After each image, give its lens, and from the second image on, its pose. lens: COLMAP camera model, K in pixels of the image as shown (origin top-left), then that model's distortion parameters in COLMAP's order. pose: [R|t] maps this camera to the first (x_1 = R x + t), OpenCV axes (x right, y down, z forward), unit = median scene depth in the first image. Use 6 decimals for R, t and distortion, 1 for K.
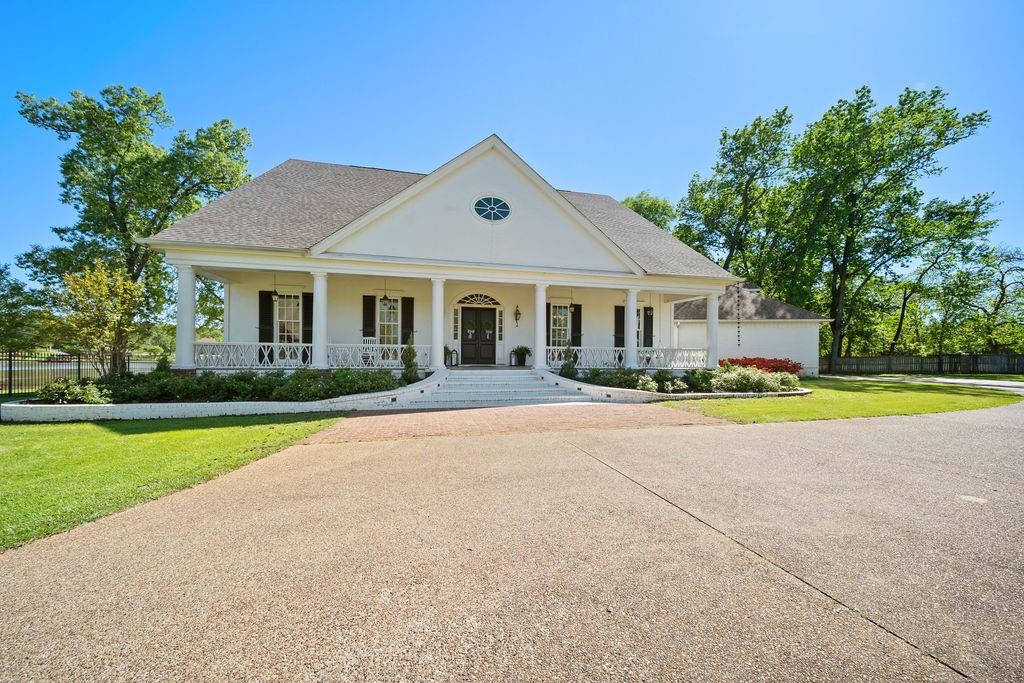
lens RADIAL K [[353.9, 0, 505.8], [0, 353.9, 345.7], [0, 0, 1]] dist [-0.008501, 0.001648]
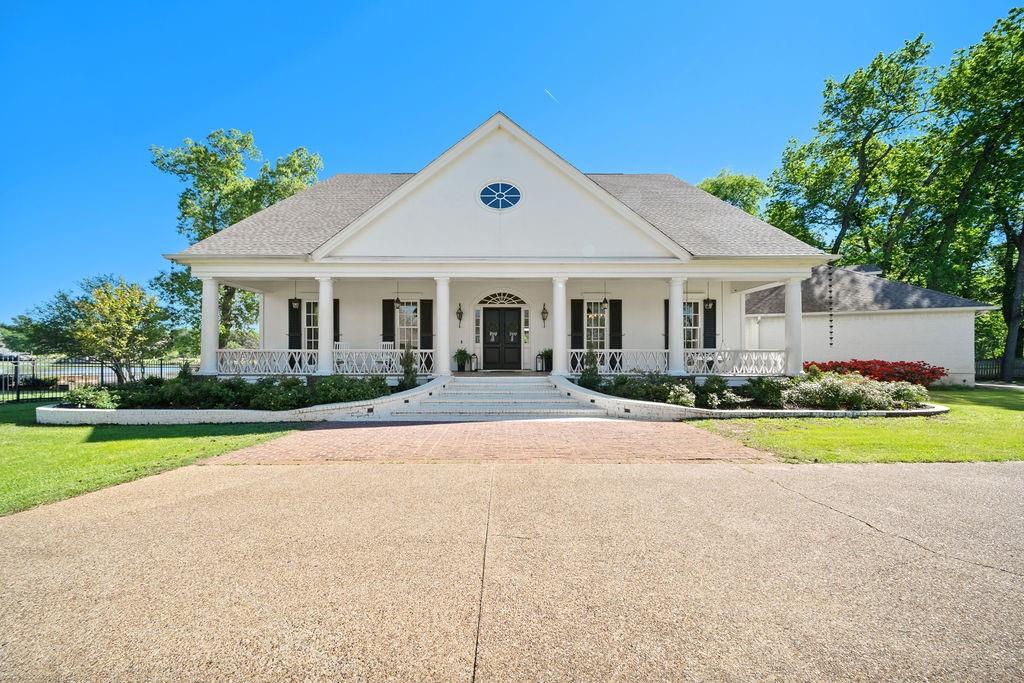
lens RADIAL K [[353.9, 0, 510.9], [0, 353.9, 346.8], [0, 0, 1]] dist [-0.008501, 0.001648]
pose [[0.976626, -0.013856, -0.214501, 0.146226], [0.012843, 0.999899, -0.006114, -0.000688], [0.214564, 0.003216, 0.976705, 0.115272]]
